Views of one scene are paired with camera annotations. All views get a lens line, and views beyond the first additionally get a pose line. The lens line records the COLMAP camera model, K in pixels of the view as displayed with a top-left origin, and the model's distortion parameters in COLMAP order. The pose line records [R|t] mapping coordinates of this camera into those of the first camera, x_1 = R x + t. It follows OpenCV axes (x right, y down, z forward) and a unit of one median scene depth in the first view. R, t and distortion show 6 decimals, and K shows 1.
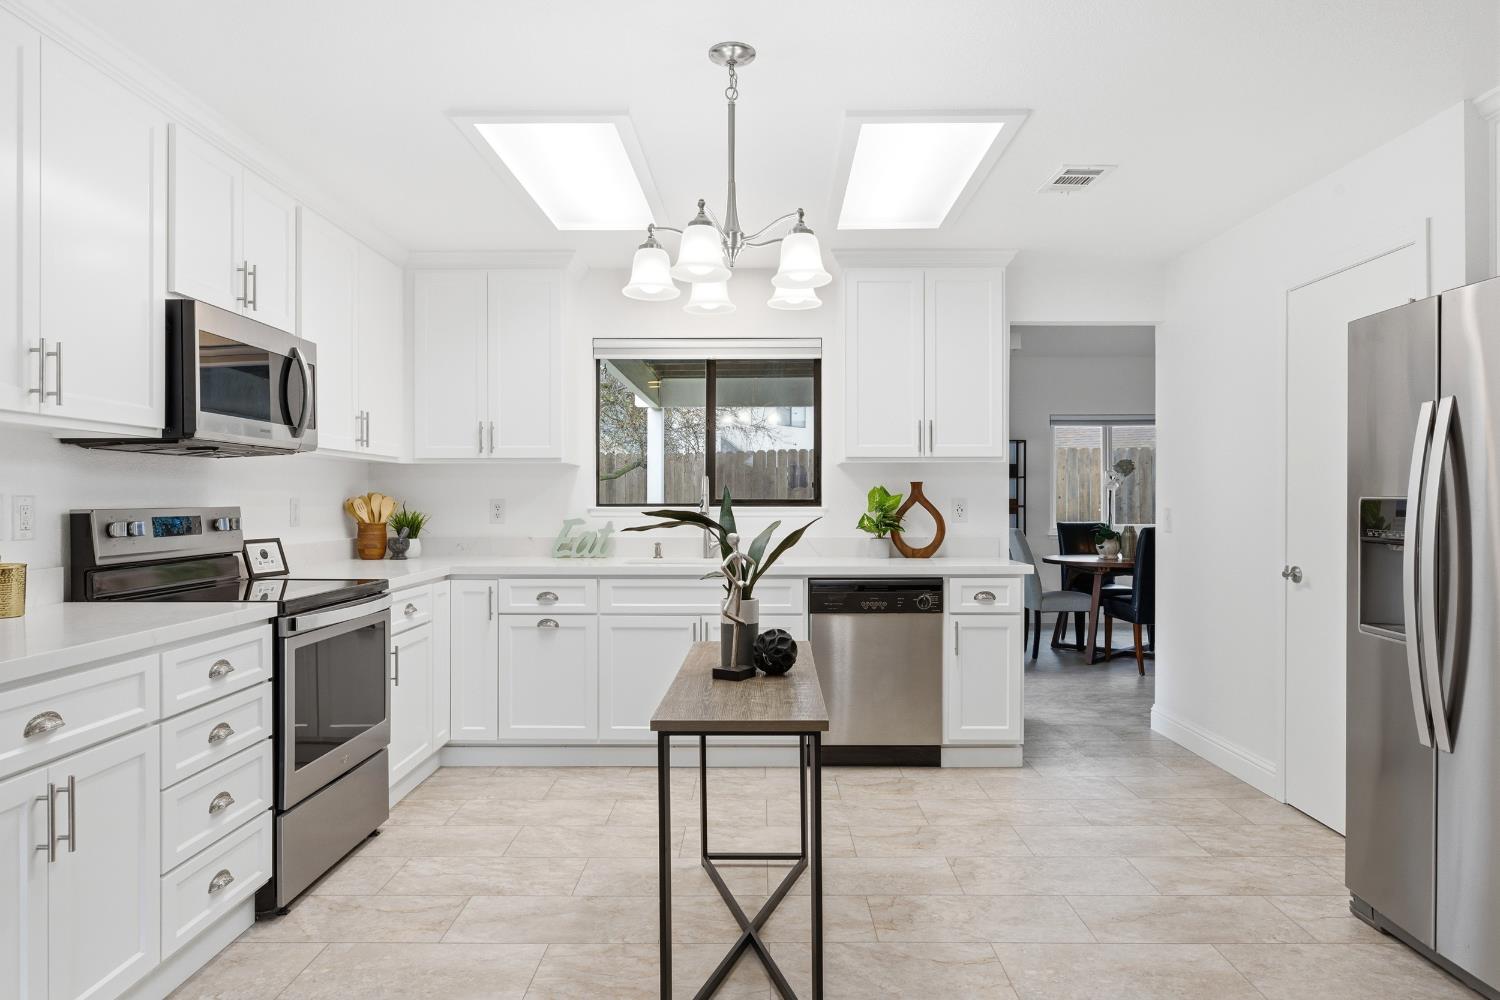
lens RADIAL K [[953.8, 0, 752.4], [0, 953.8, 501.3], [0, 0, 1]] dist [-0.034729, -0.000770]
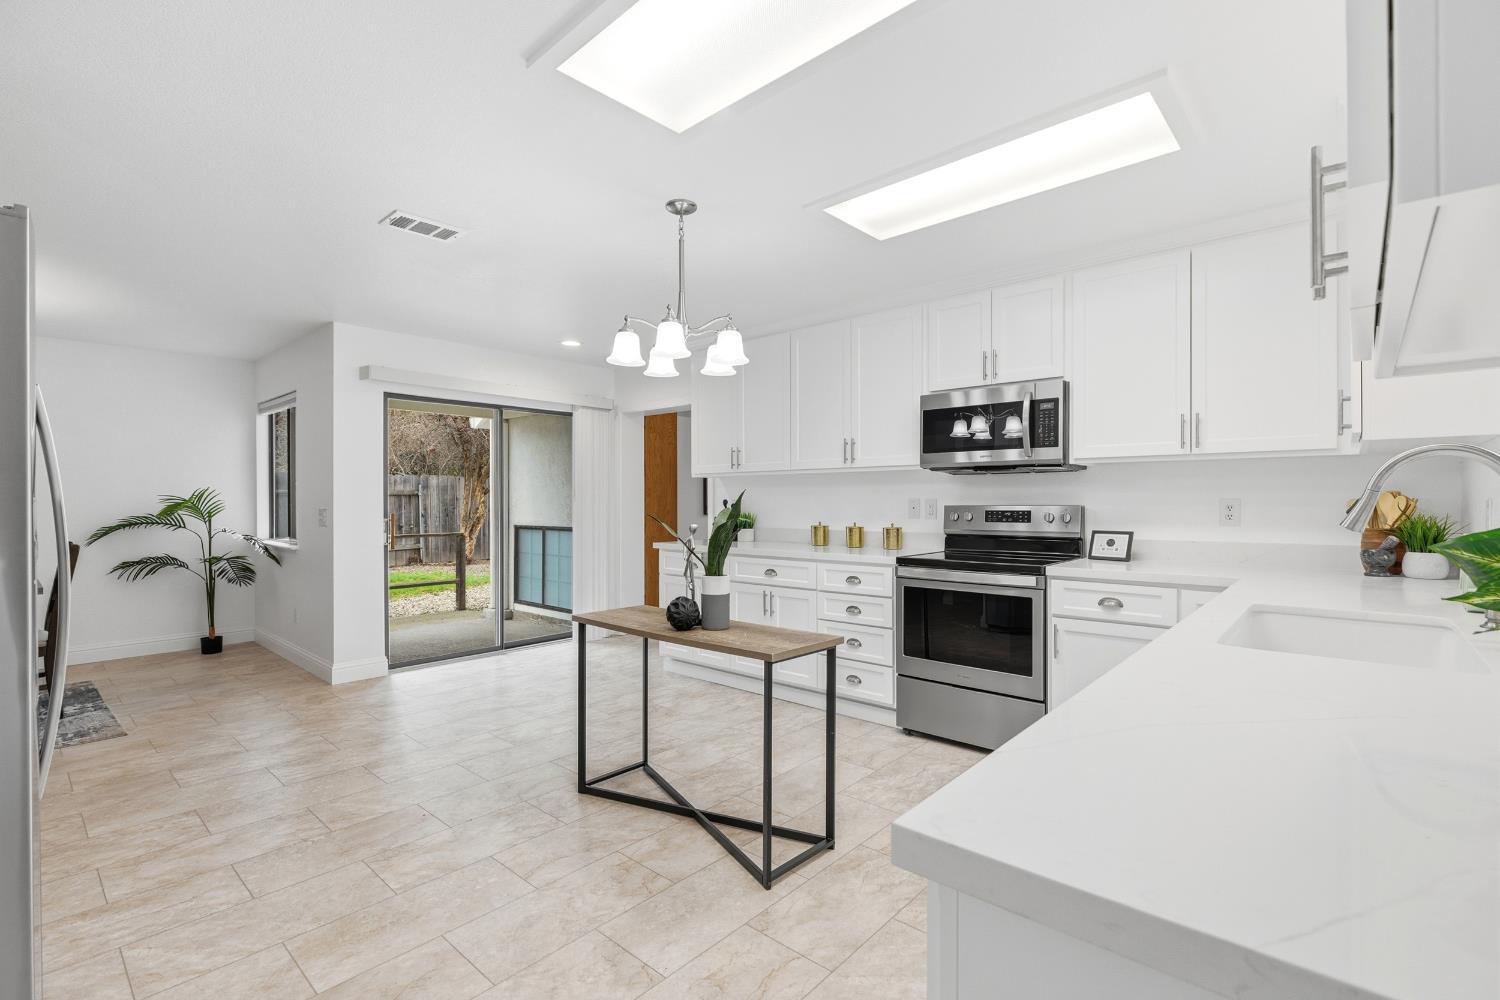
lens RADIAL K [[674.9, 0, 760.6], [0, 674.9, 503.2], [0, 0, 1]] dist [-0.019938, -0.000095]
pose [[-0.658298, 0.006769, -0.752727, 0.648799], [0.002556, 0.999974, 0.006757, -0.007635], [0.752753, 0.002524, -0.658298, 1.652476]]
